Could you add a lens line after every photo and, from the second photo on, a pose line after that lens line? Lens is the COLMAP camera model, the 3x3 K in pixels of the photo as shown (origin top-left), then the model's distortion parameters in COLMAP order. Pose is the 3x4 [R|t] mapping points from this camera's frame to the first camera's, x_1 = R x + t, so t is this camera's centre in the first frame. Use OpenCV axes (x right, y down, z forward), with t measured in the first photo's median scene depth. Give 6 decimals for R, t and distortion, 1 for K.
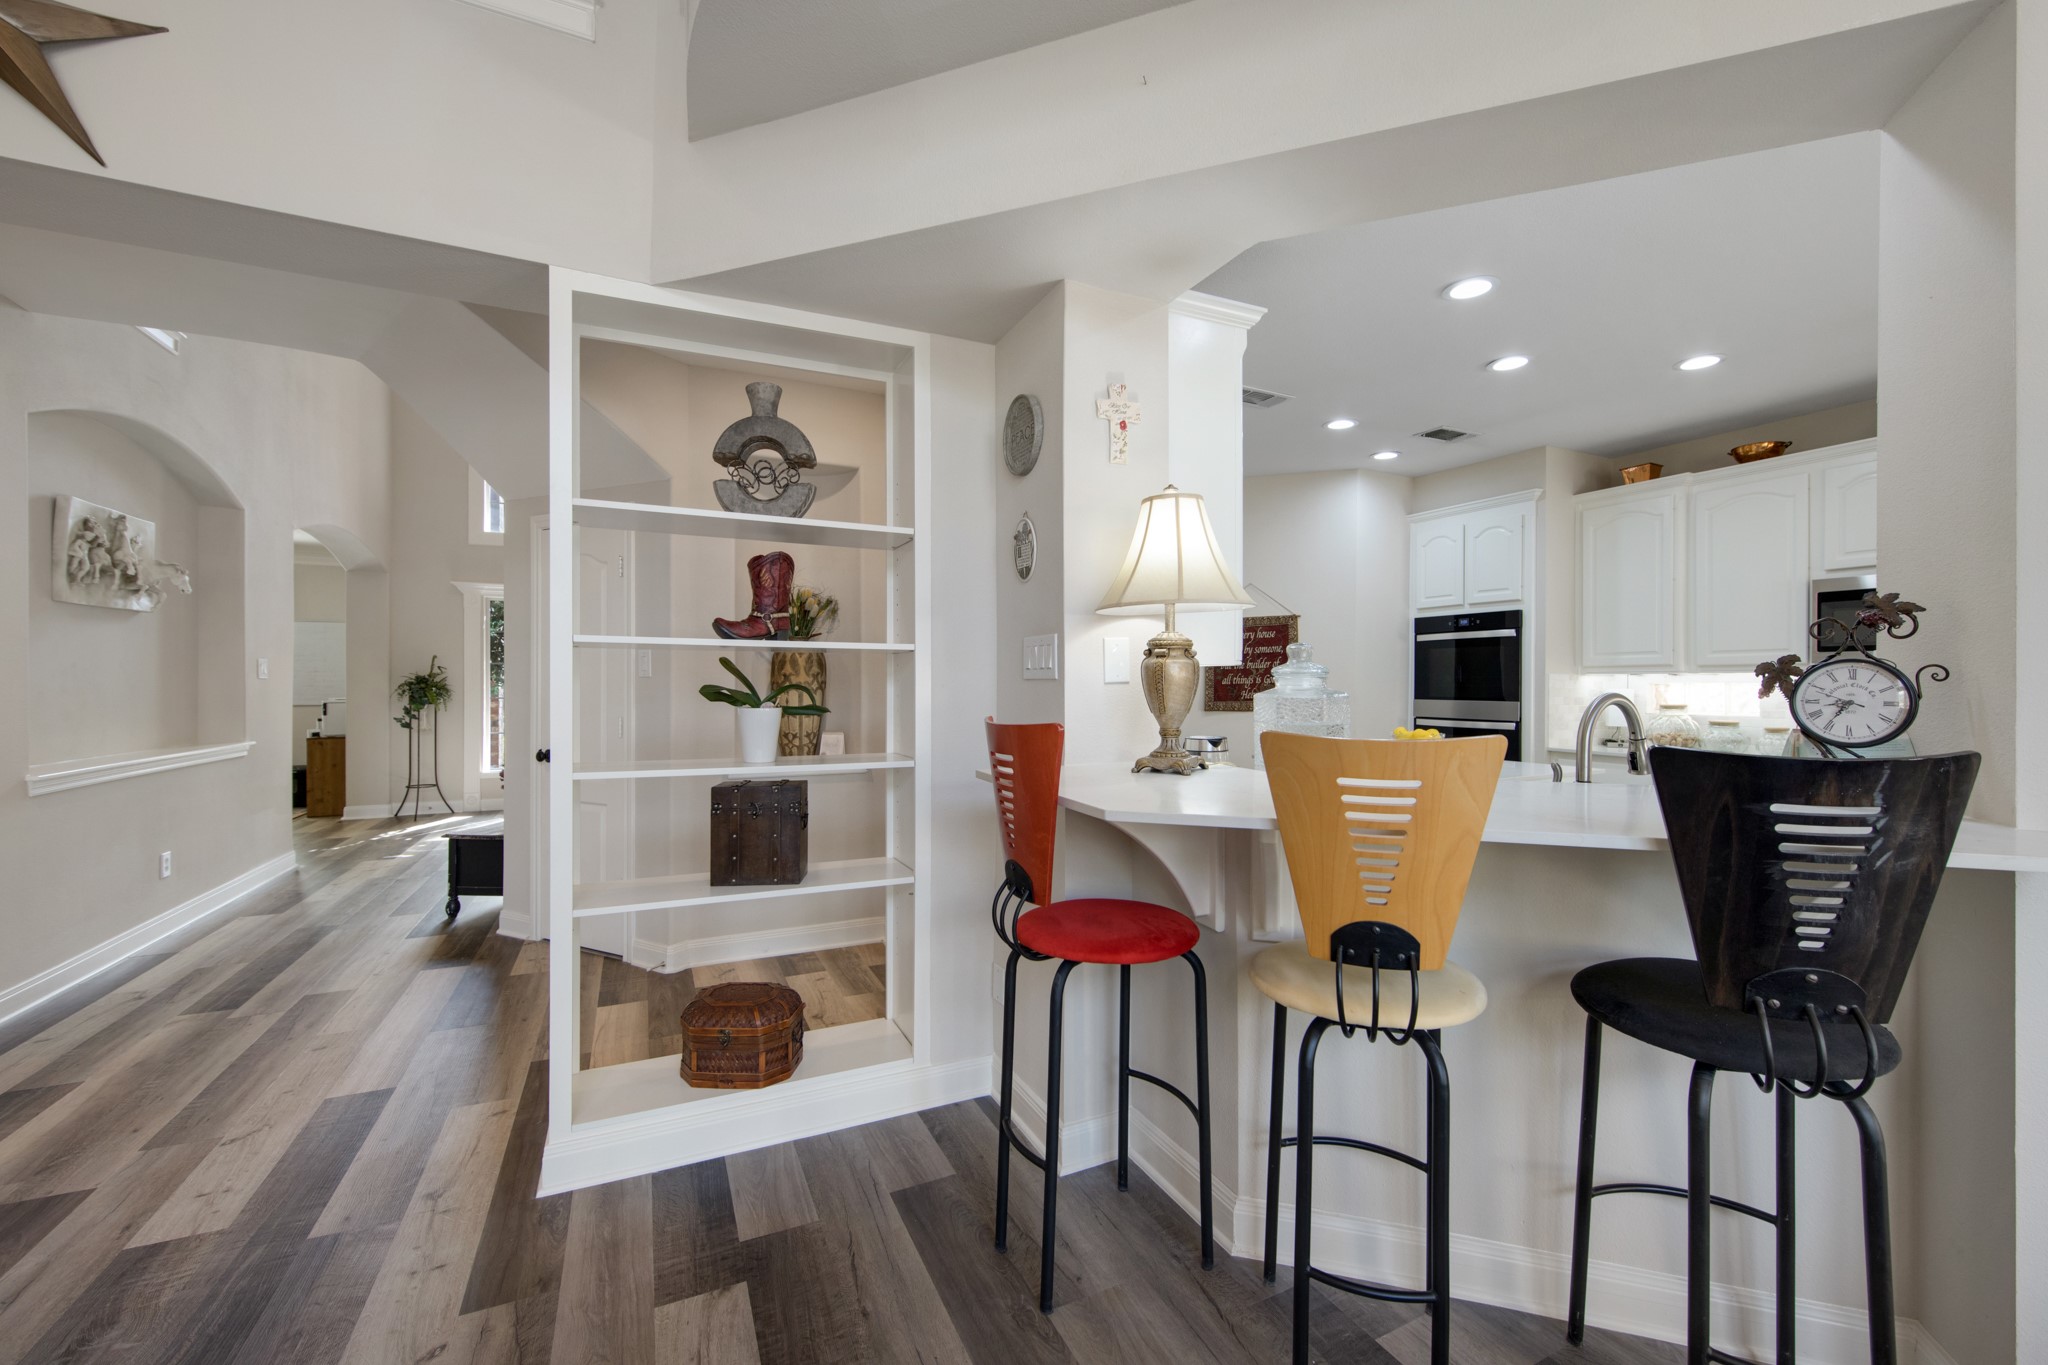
lens RADIAL K [[811.0, 0, 1017.3], [0, 811.0, 687.4], [0, 0, 1]] dist [-0.006114, 0.001618]
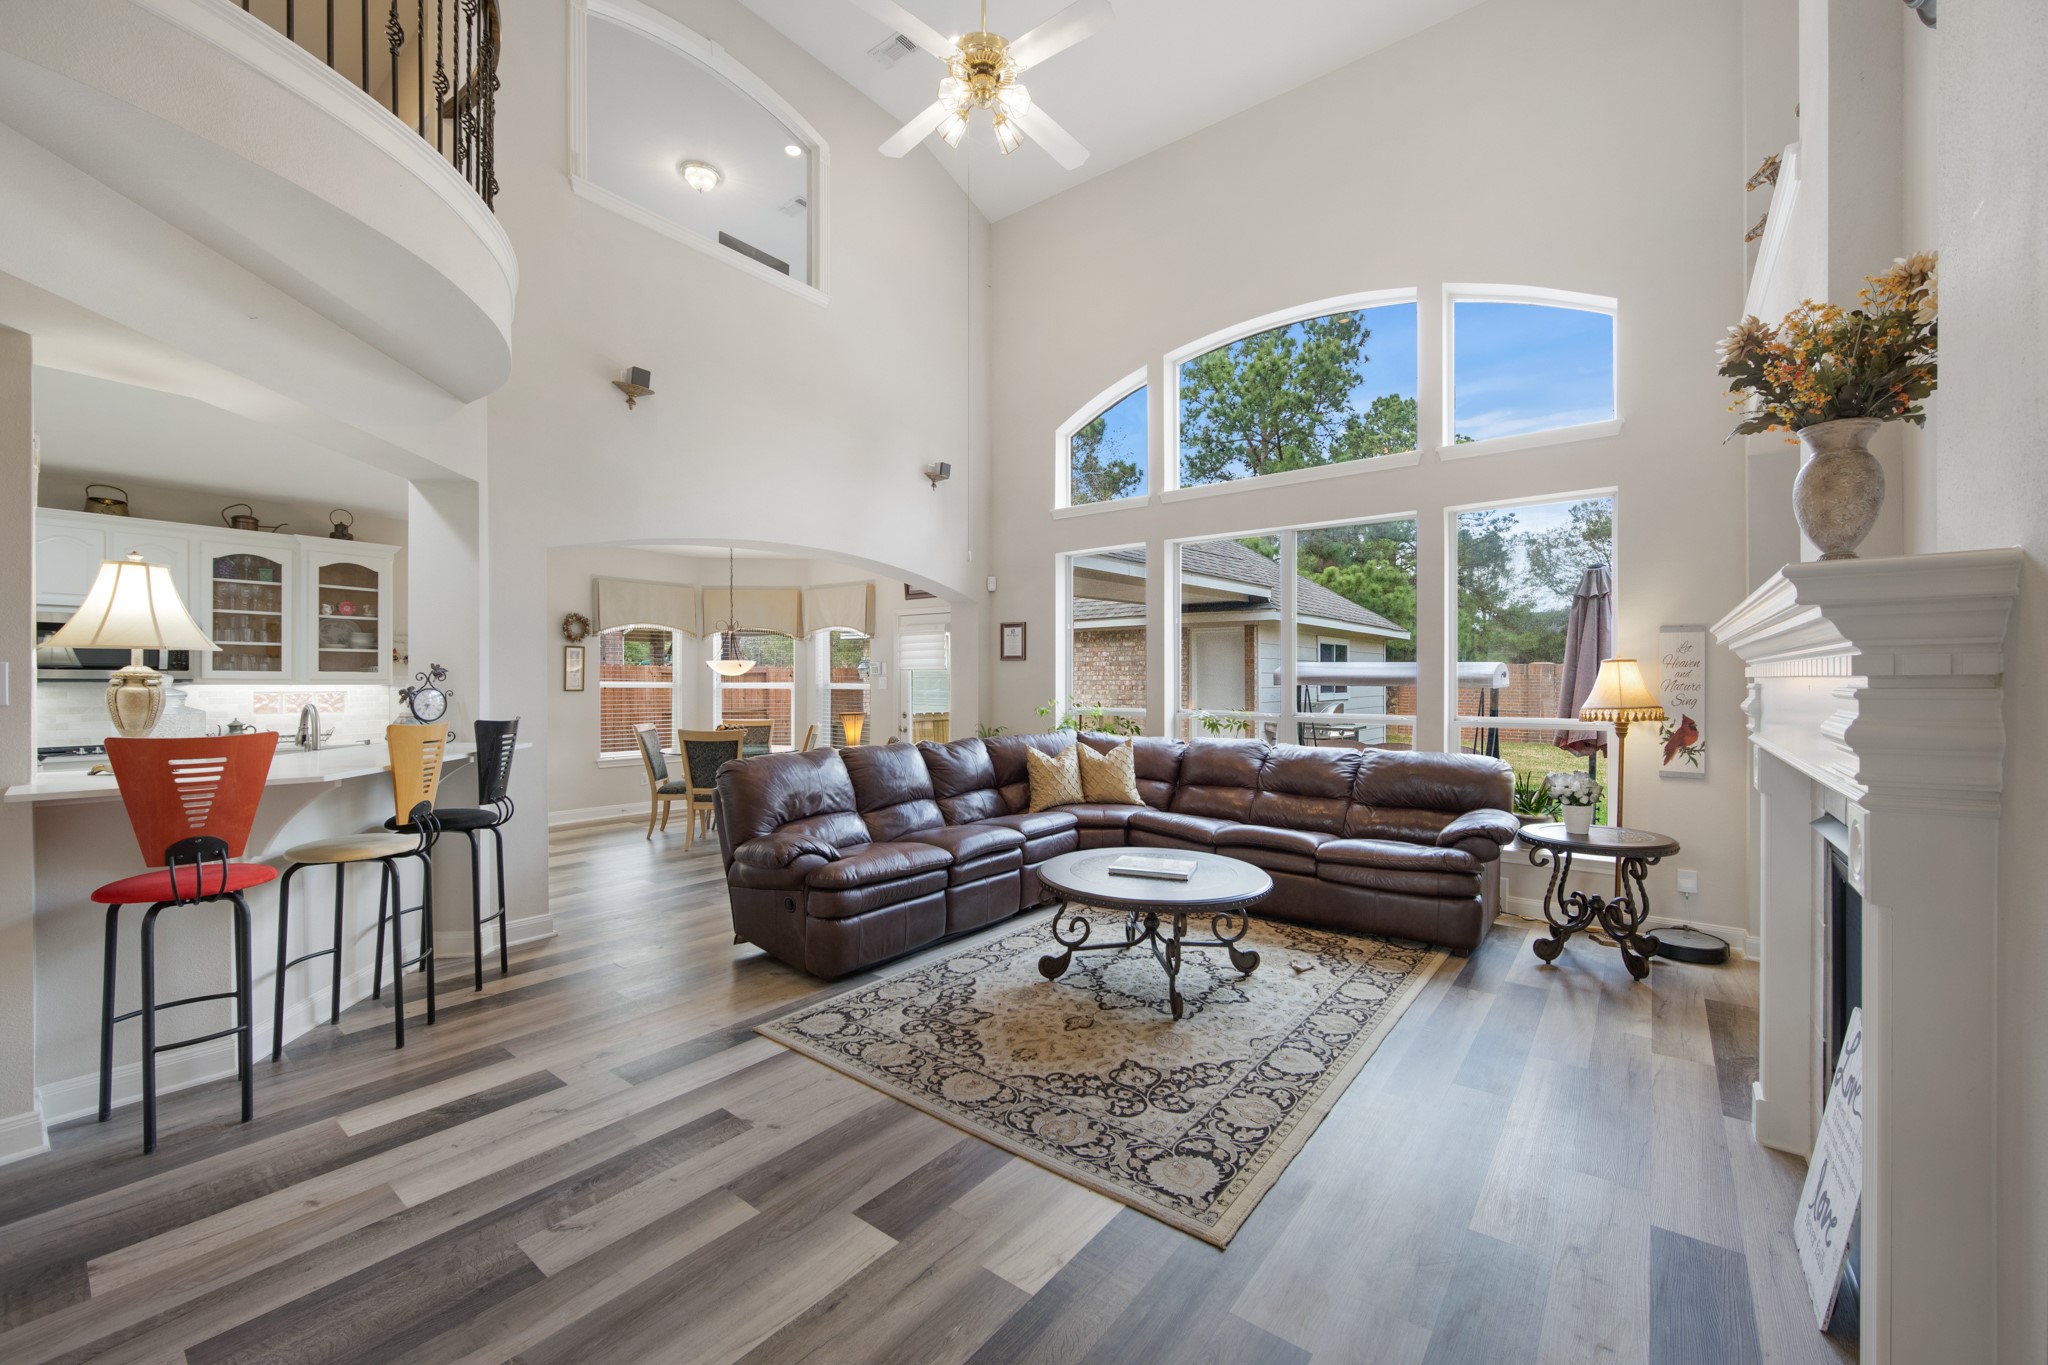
lens RADIAL K [[811.0, 0, 1024.3], [0, 811.0, 686.2], [0, 0, 1]] dist [-0.006114, 0.001618]
pose [[-0.449406, -0.005027, 0.893313, -1.532564], [0.007679, 0.999925, 0.009490, -0.034132], [-0.893295, 0.011125, -0.449334, 0.271354]]
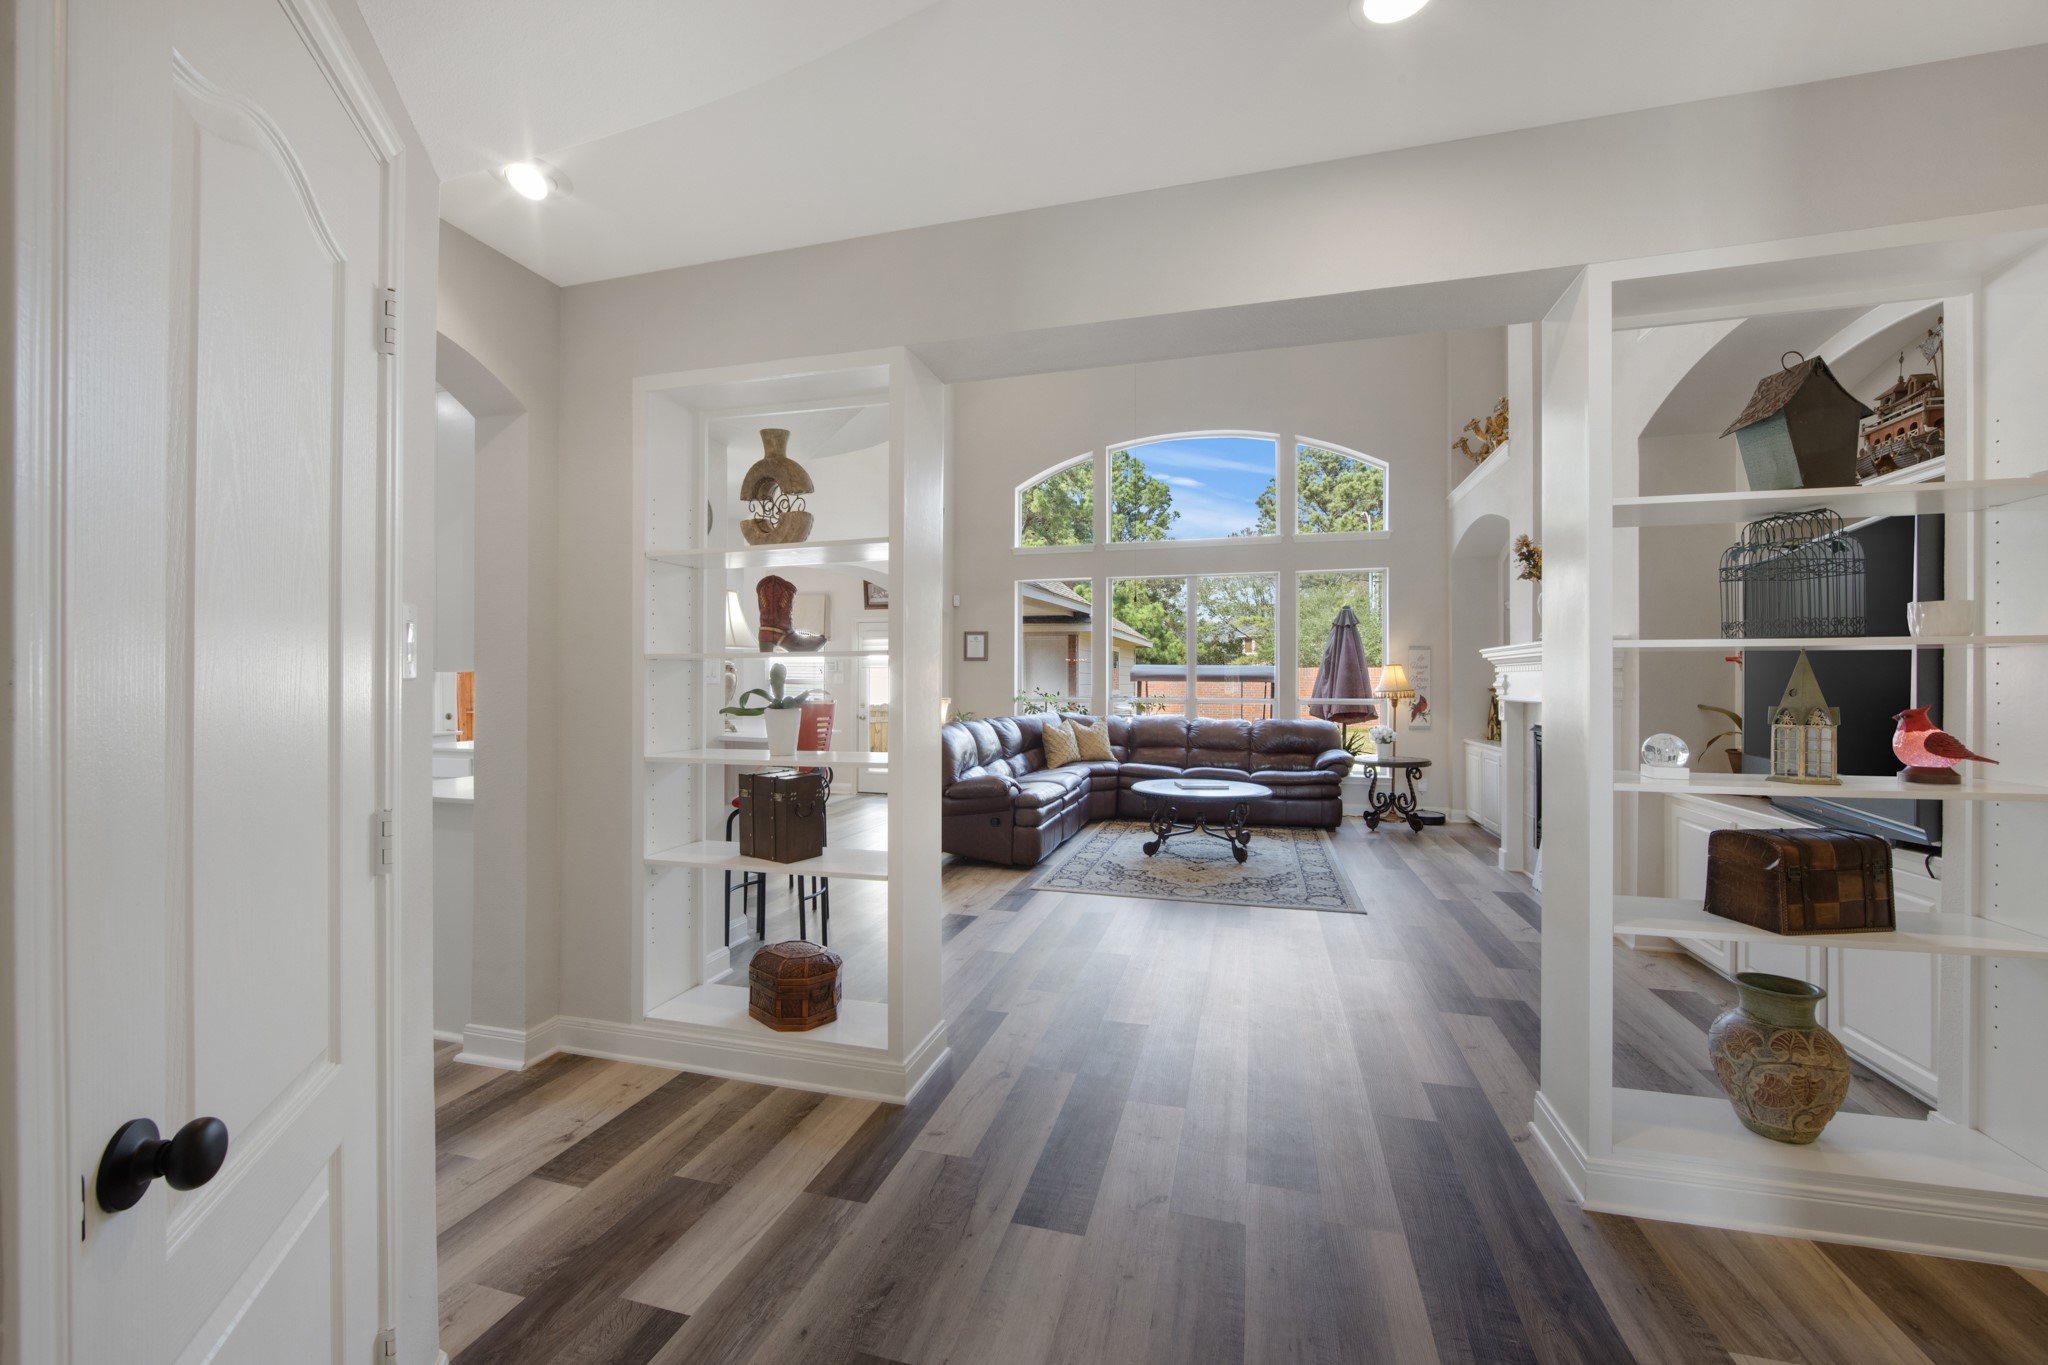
lens RADIAL K [[811.0, 0, 1026.5], [0, 811.0, 680.7], [0, 0, 1]] dist [-0.006114, 0.001618]
pose [[-0.757489, 0.001616, 0.652846, -1.533097], [0.003724, 0.999991, 0.001846, -0.009707], [-0.652837, 0.003829, -0.757489, 1.858971]]
